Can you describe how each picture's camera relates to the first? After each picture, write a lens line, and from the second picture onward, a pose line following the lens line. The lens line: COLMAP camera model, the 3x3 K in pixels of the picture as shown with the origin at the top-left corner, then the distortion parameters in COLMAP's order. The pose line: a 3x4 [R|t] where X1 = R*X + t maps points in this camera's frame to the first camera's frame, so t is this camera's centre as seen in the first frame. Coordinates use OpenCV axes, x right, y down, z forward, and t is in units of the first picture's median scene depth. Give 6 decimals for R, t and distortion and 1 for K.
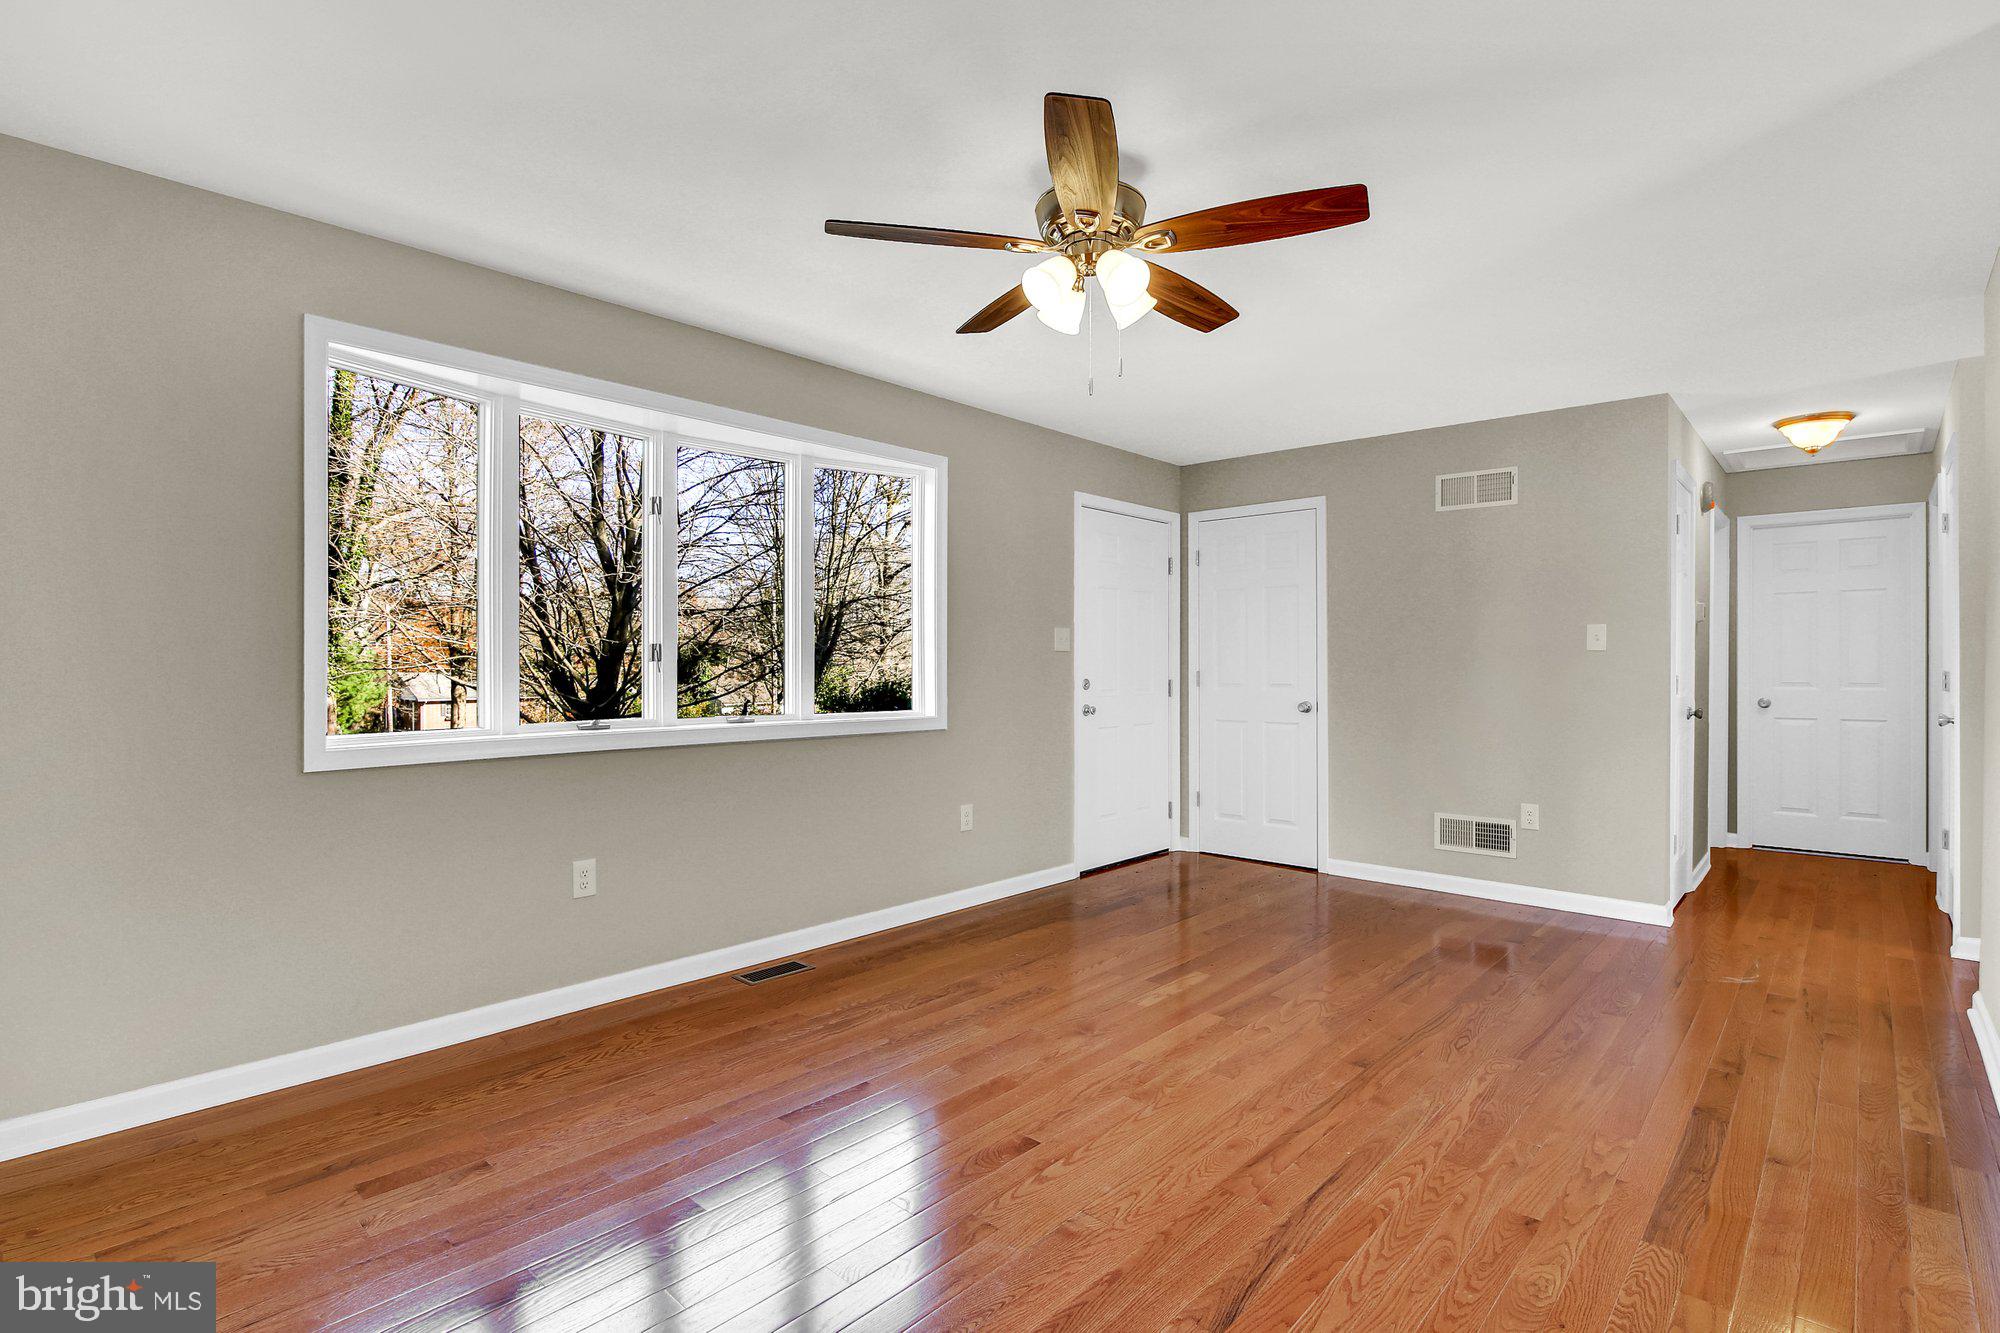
lens RADIAL K [[958.1, 0, 1000.0], [0, 958.1, 666.5], [0, 0, 1]] dist [-0.020654, -0.000556]
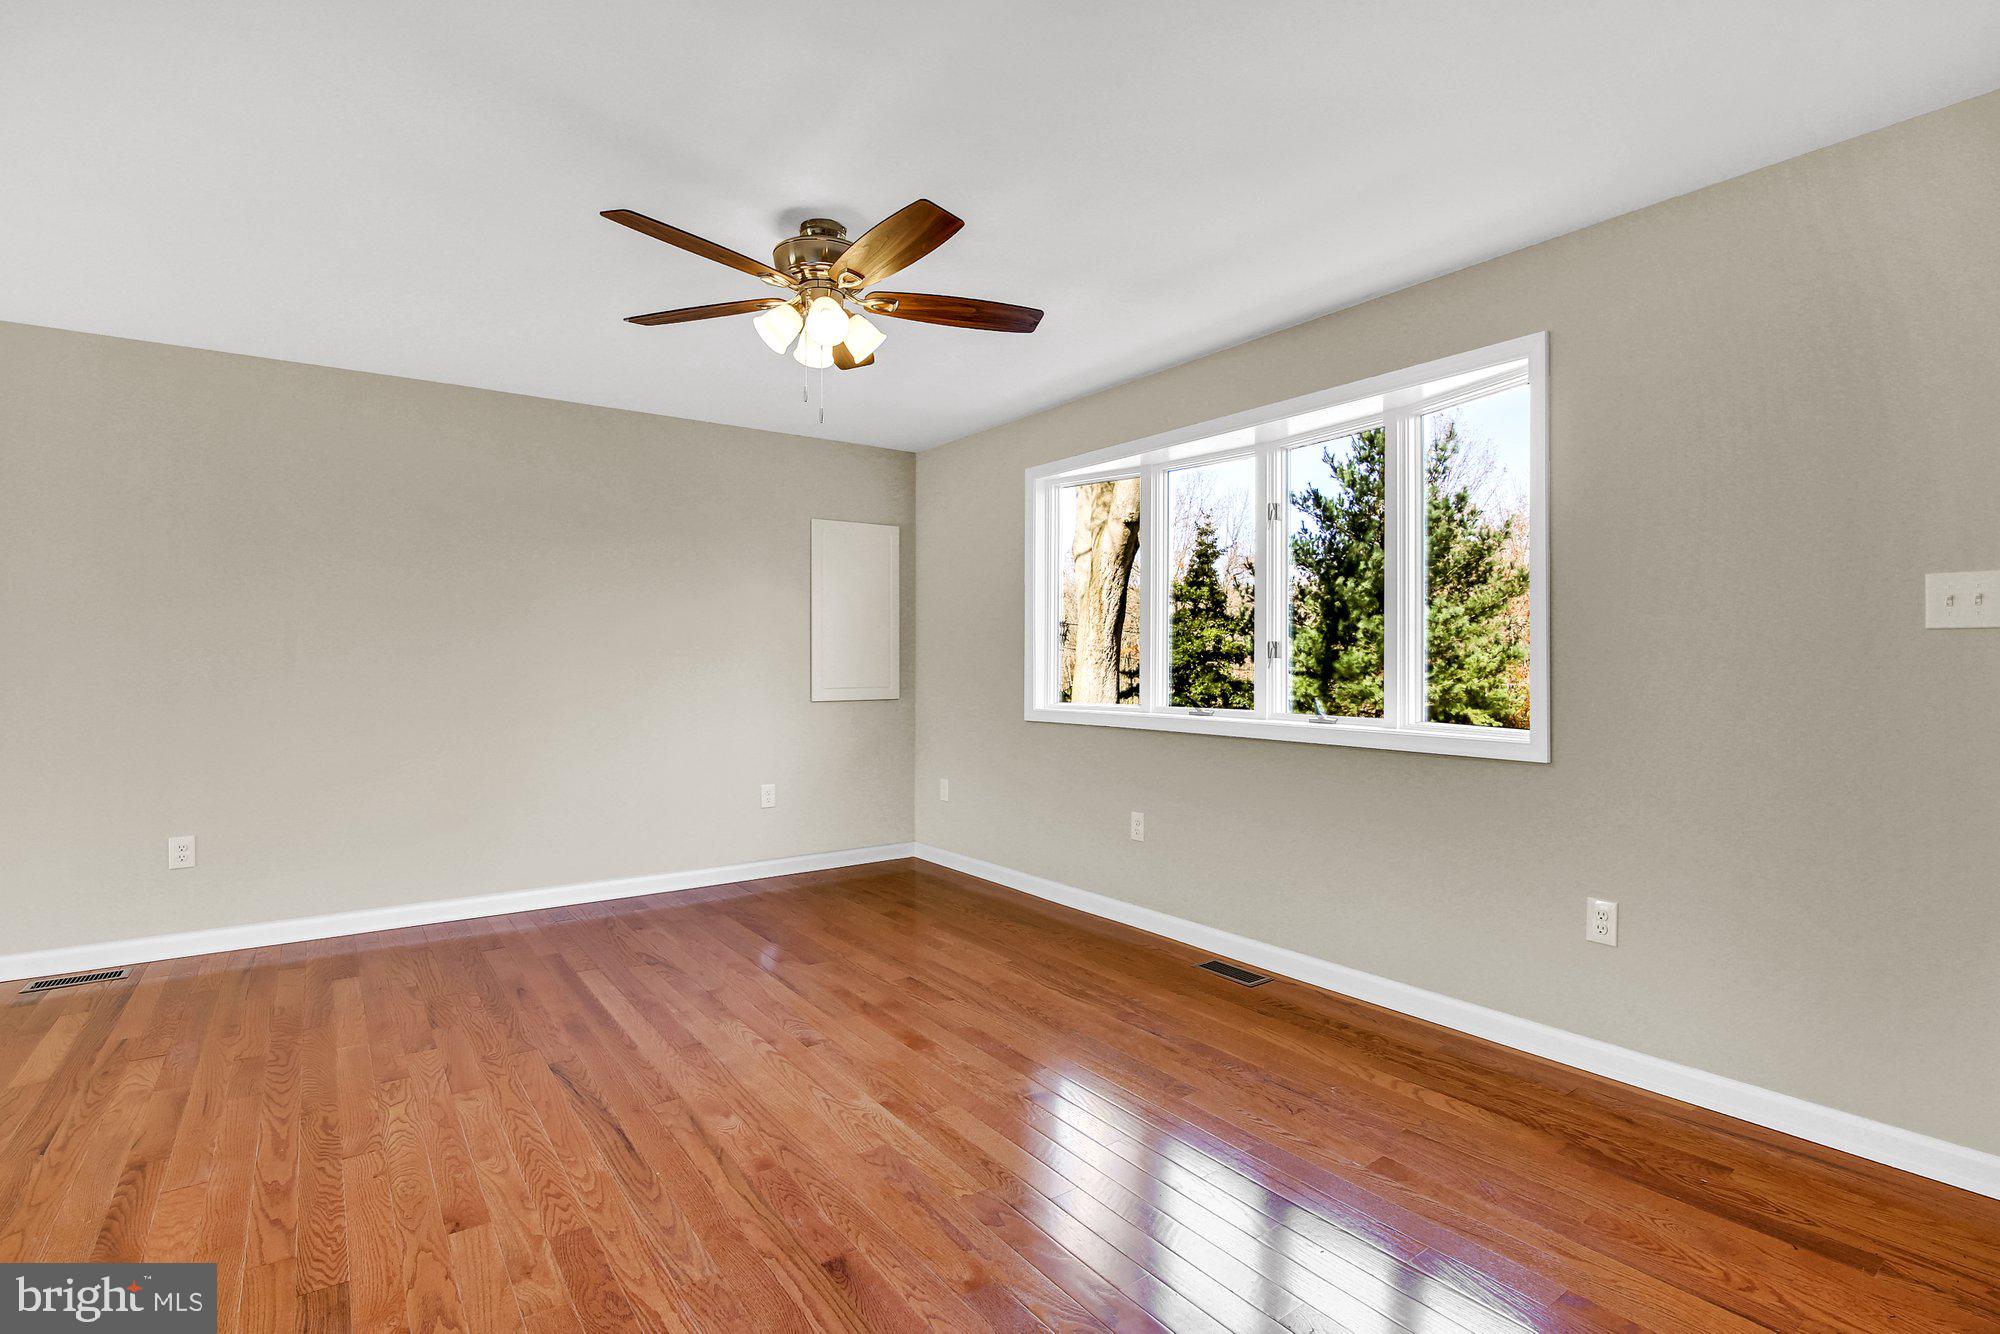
lens RADIAL K [[945.1, 0, 991.2], [0, 945.1, 658.8], [0, 0, 1]] dist [-0.011692, -0.000061]
pose [[-0.209265, -0.002880, -0.977855, 1.047677], [0.001115, 0.999994, -0.003184, -0.001838], [0.977858, -0.001757, -0.209261, 1.307822]]
